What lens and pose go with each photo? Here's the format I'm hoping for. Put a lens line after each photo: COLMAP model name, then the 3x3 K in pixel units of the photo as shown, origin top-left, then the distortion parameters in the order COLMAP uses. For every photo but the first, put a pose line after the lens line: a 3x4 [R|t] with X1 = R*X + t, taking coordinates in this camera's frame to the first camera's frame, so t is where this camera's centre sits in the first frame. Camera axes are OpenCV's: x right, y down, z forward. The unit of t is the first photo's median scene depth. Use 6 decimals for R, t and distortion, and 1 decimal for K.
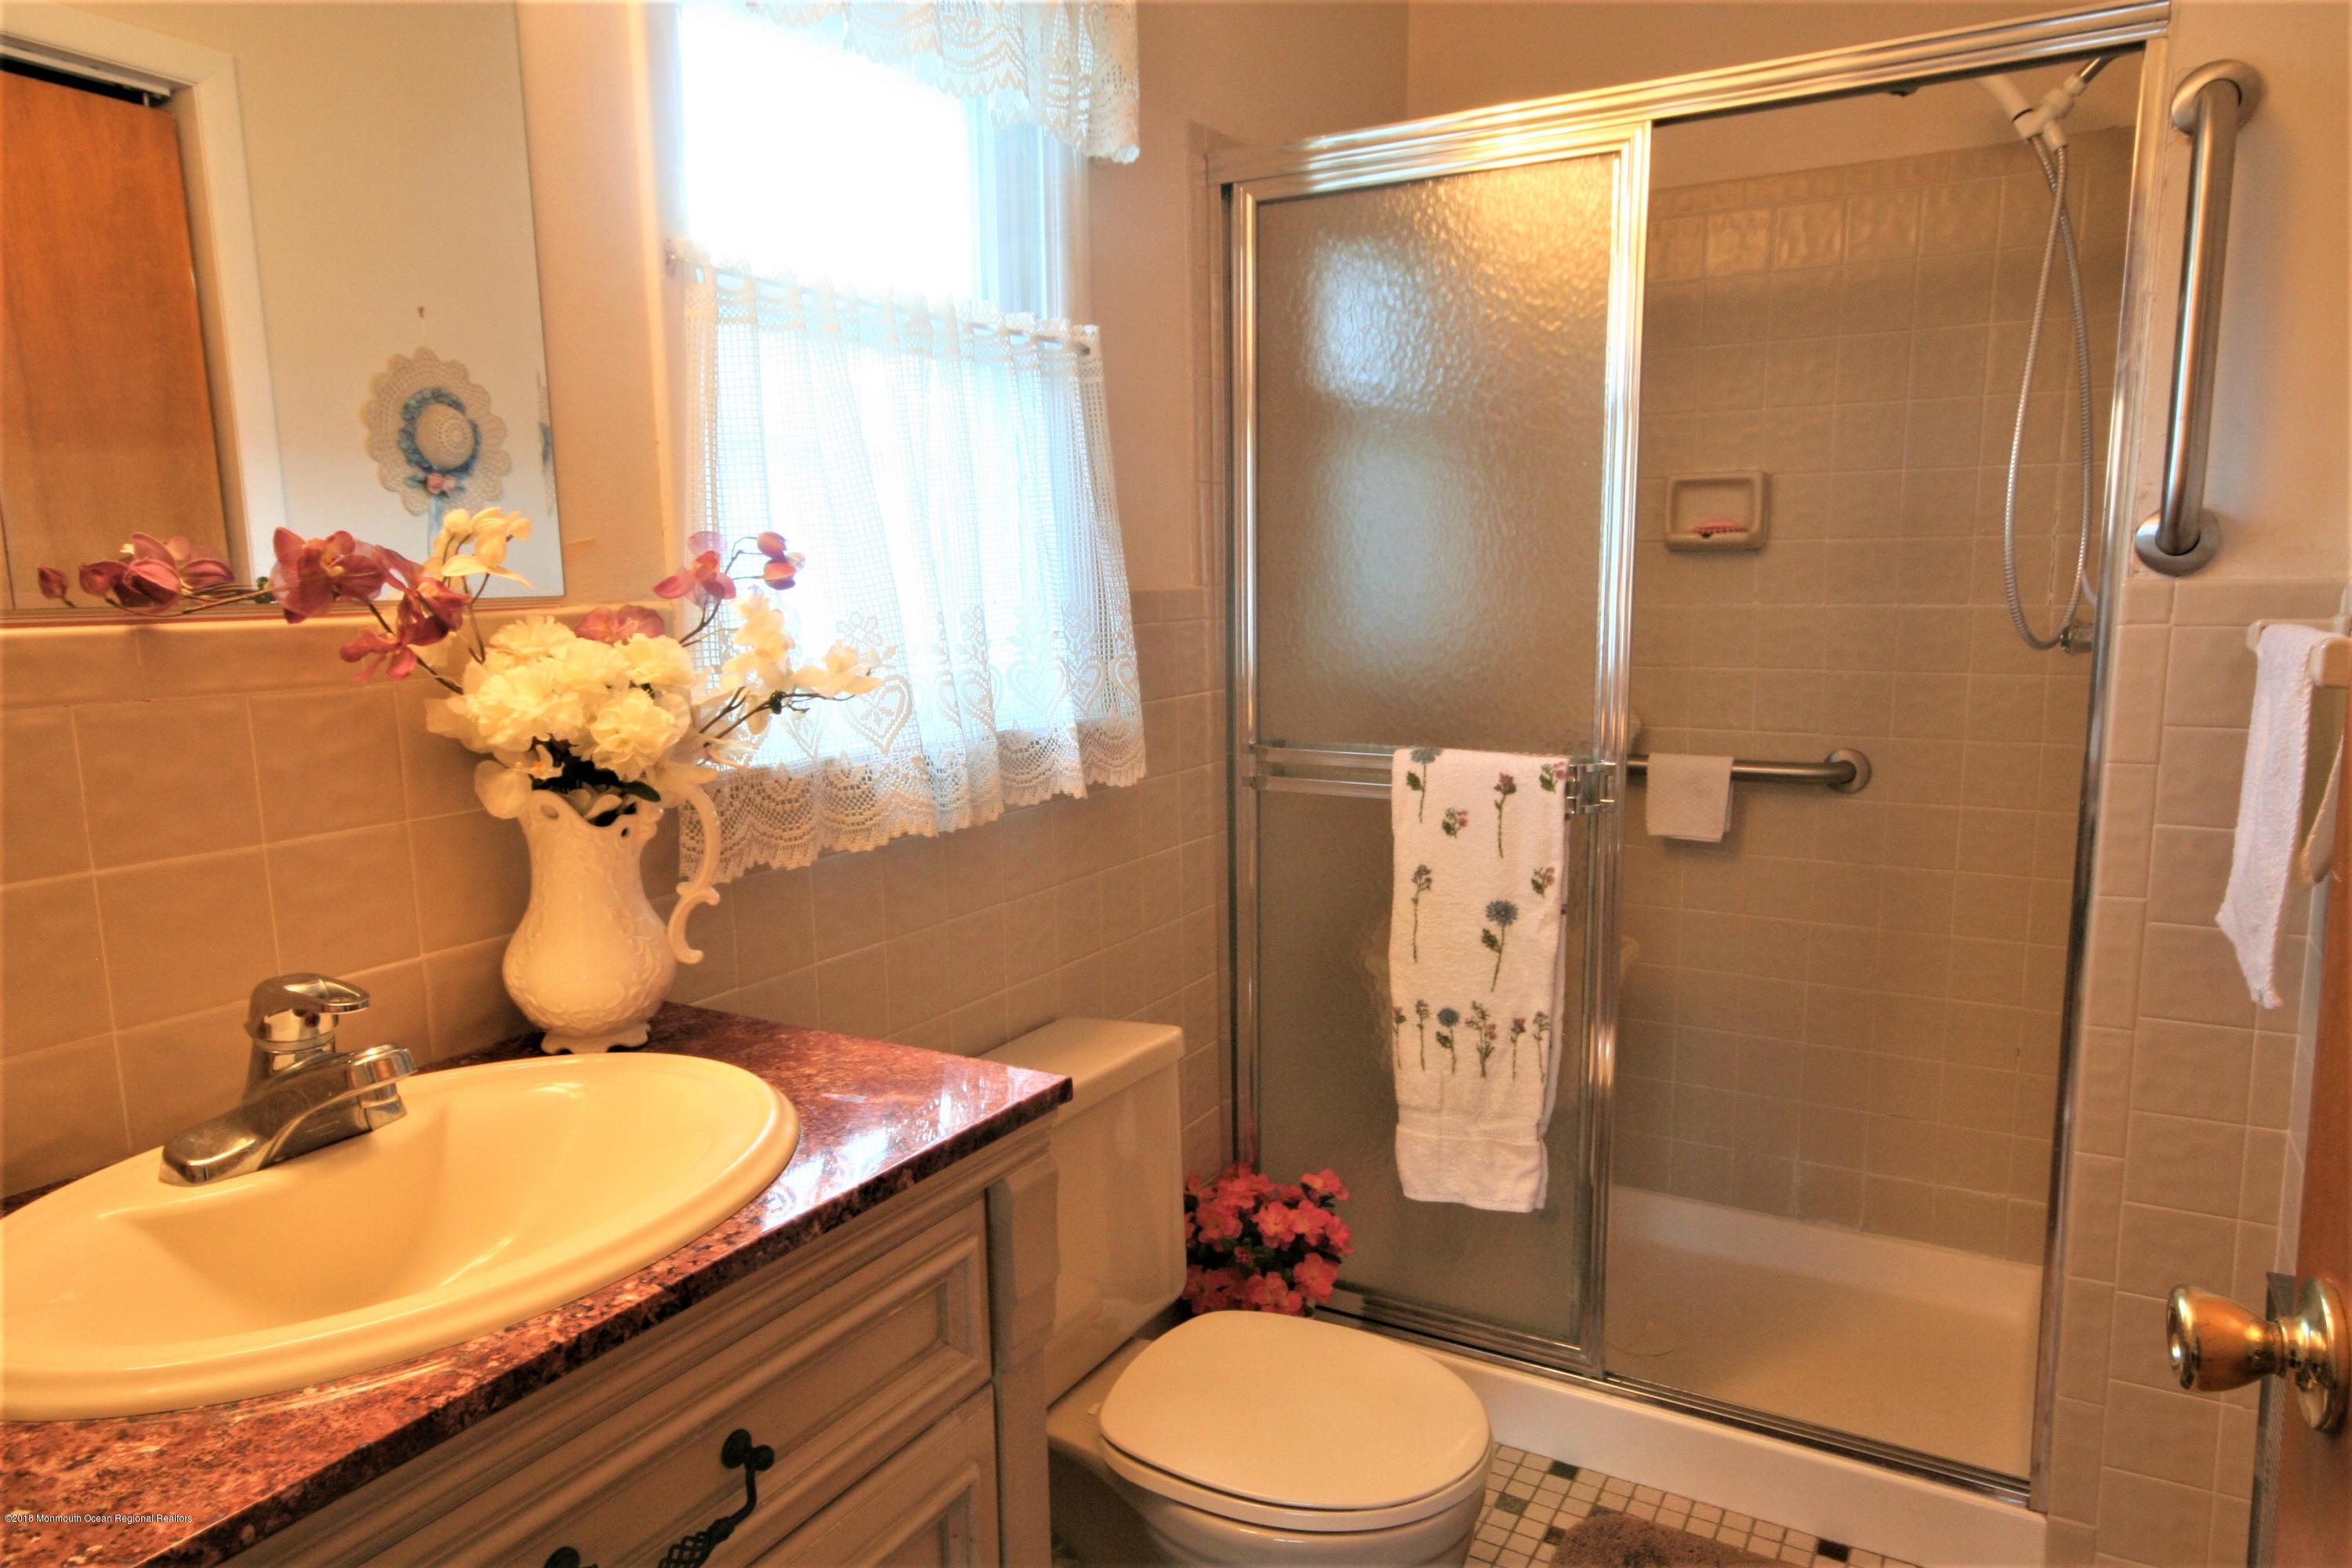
lens RADIAL K [[1517.6, 0, 1177.2], [0, 1517.6, 816.7], [0, 0, 1]] dist [0.006370, 0.022340]
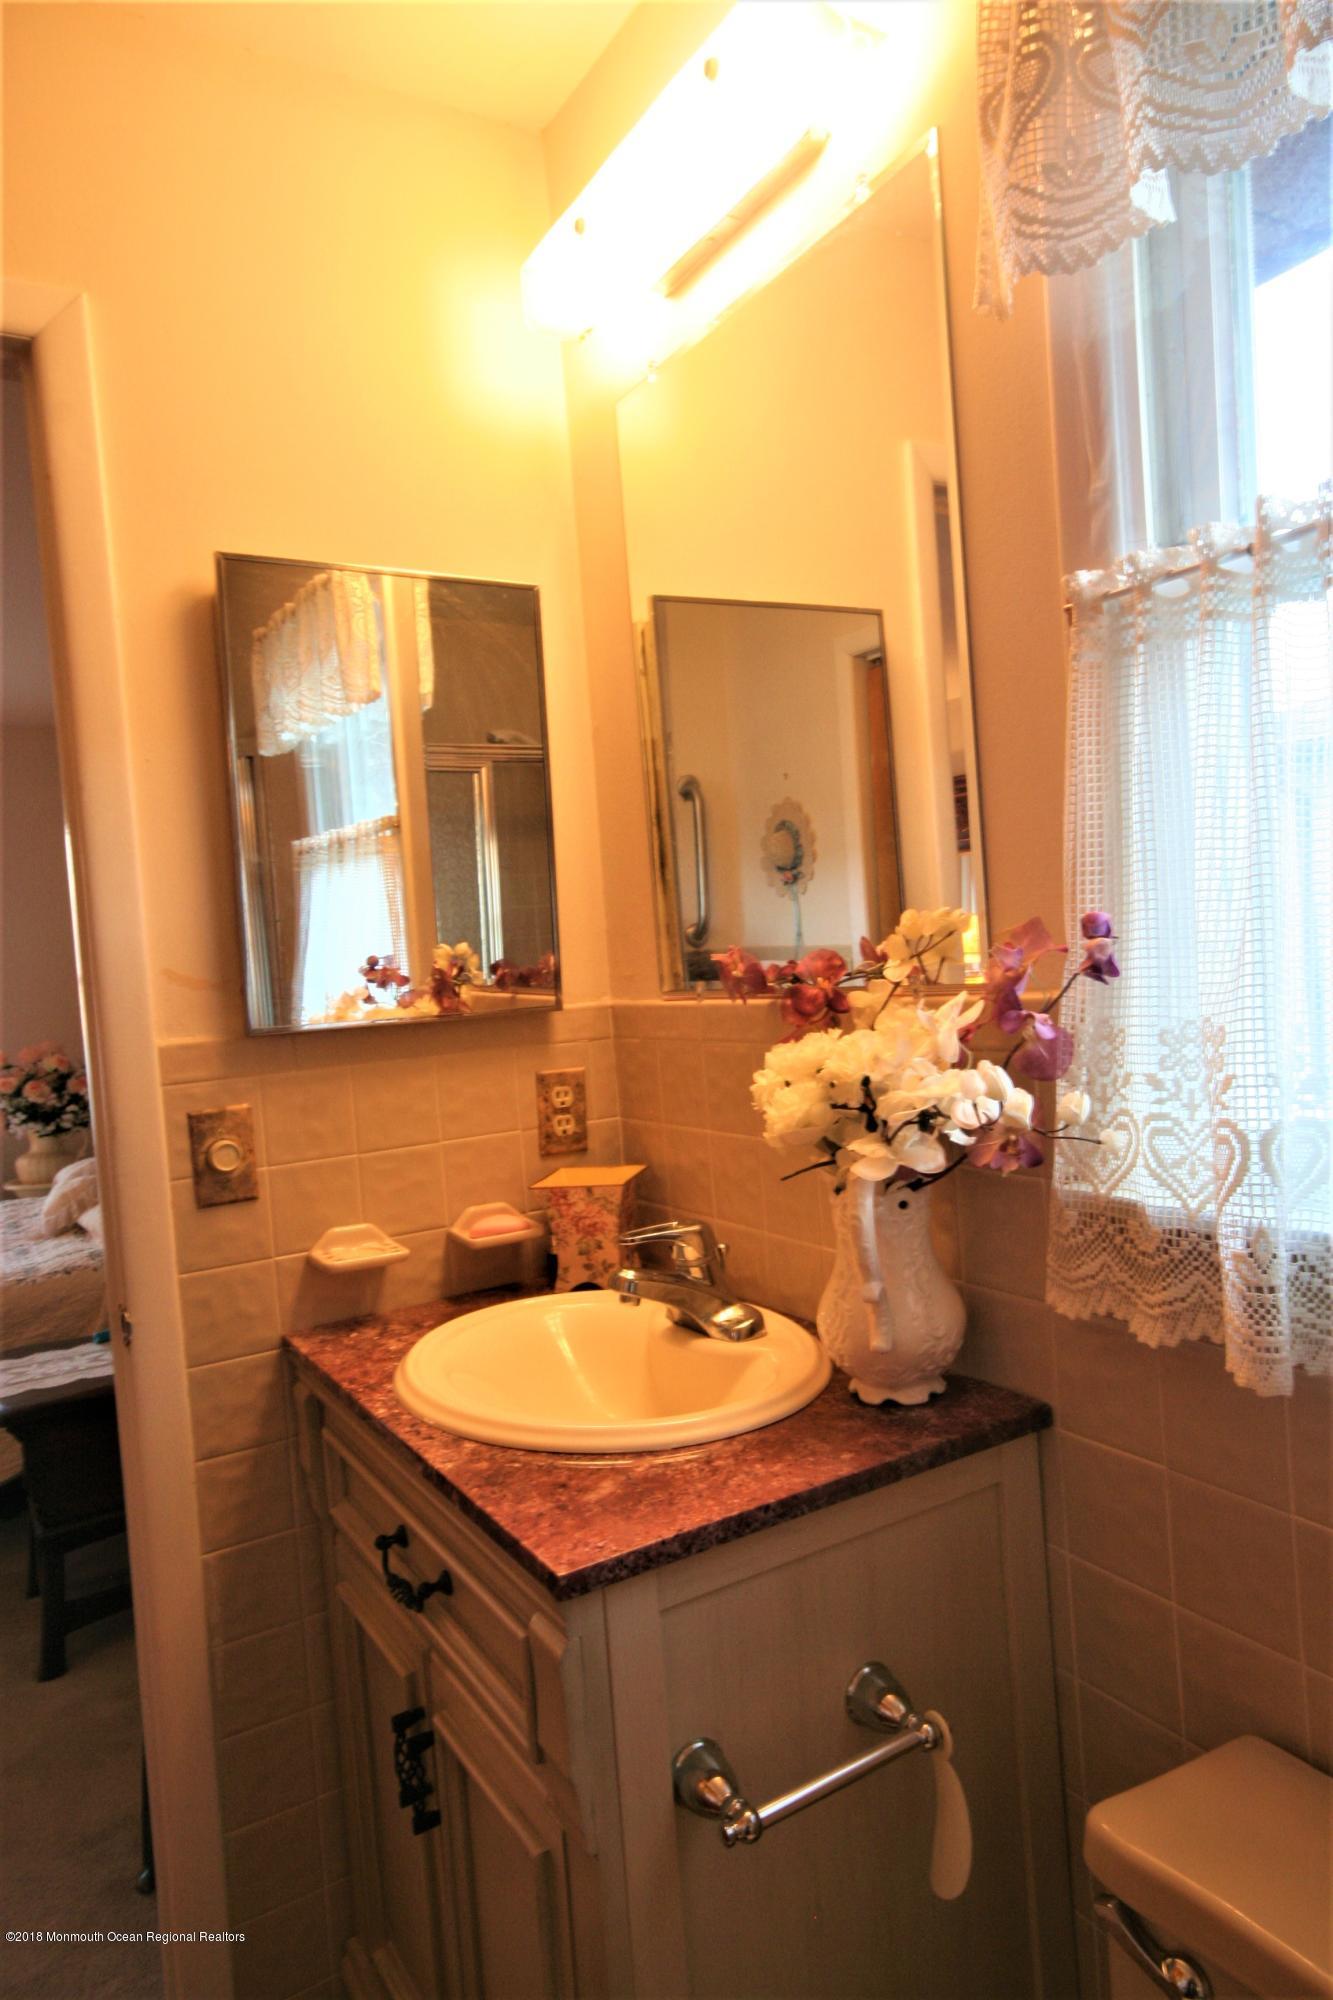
lens RADIAL K [[1290.5, 0, 666.5], [0, 1290.5, 1000.0], [0, 0, 1]] dist [0.006370, 0.022340]
pose [[-0.474304, 0.084978, -0.876250, 0.427126], [-0.064063, 0.989360, 0.130624, -0.210835], [0.878027, 0.118091, -0.463814, 1.091882]]
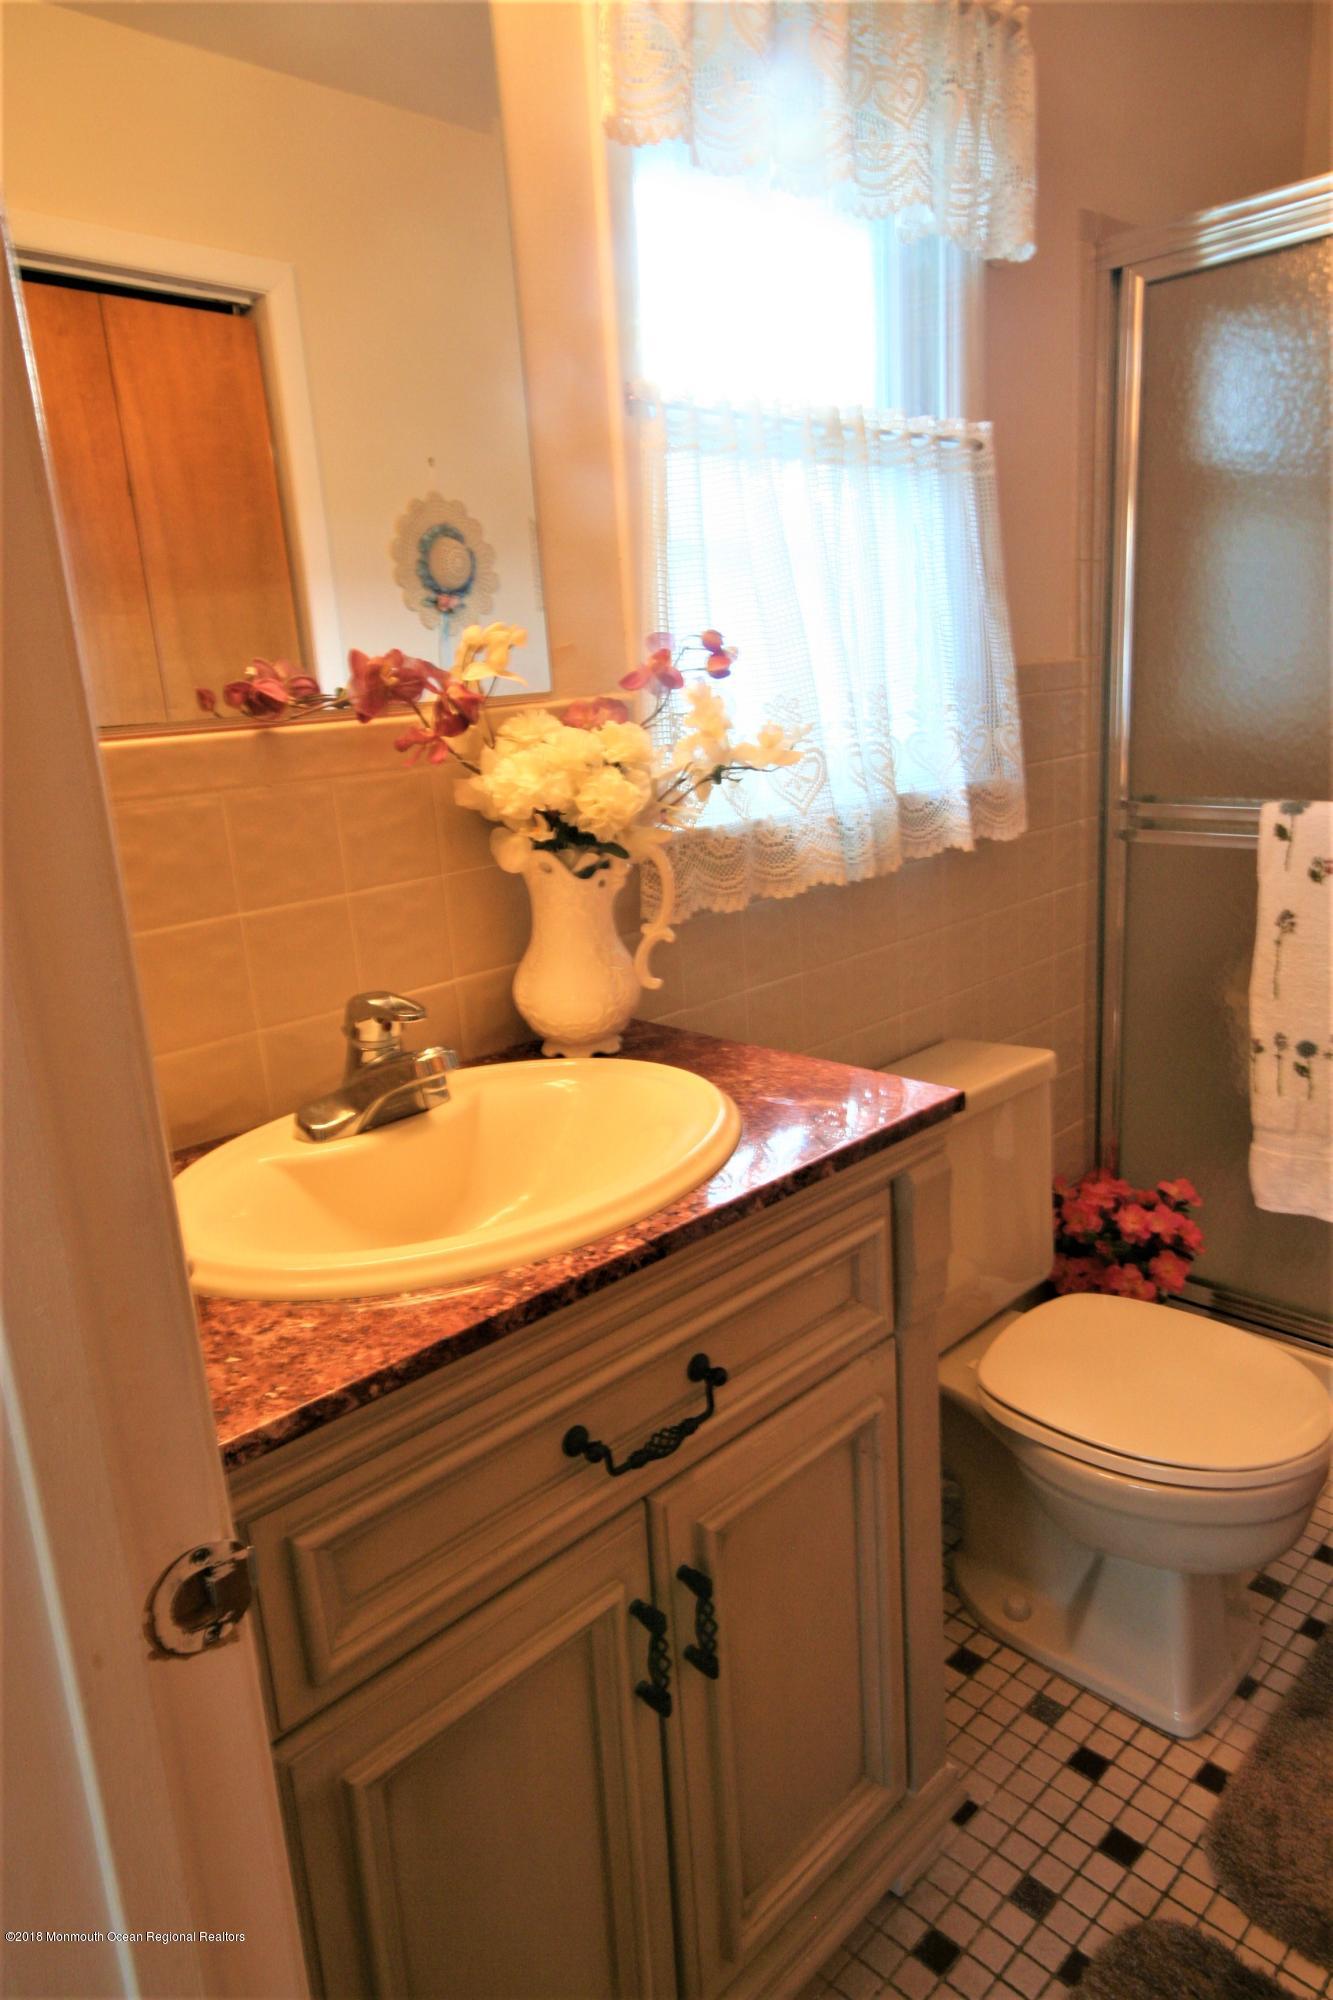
lens RADIAL K [[1292.9, 0, 695.6], [0, 1292.9, 1002.9], [0, 0, 1]] dist [-0.005692, 0.045569]
pose [[0.966280, 0.021243, -0.256617, -0.012391], [0.006038, 0.994448, 0.105057, -0.002729], [0.257424, -0.103064, 0.960786, -0.008974]]
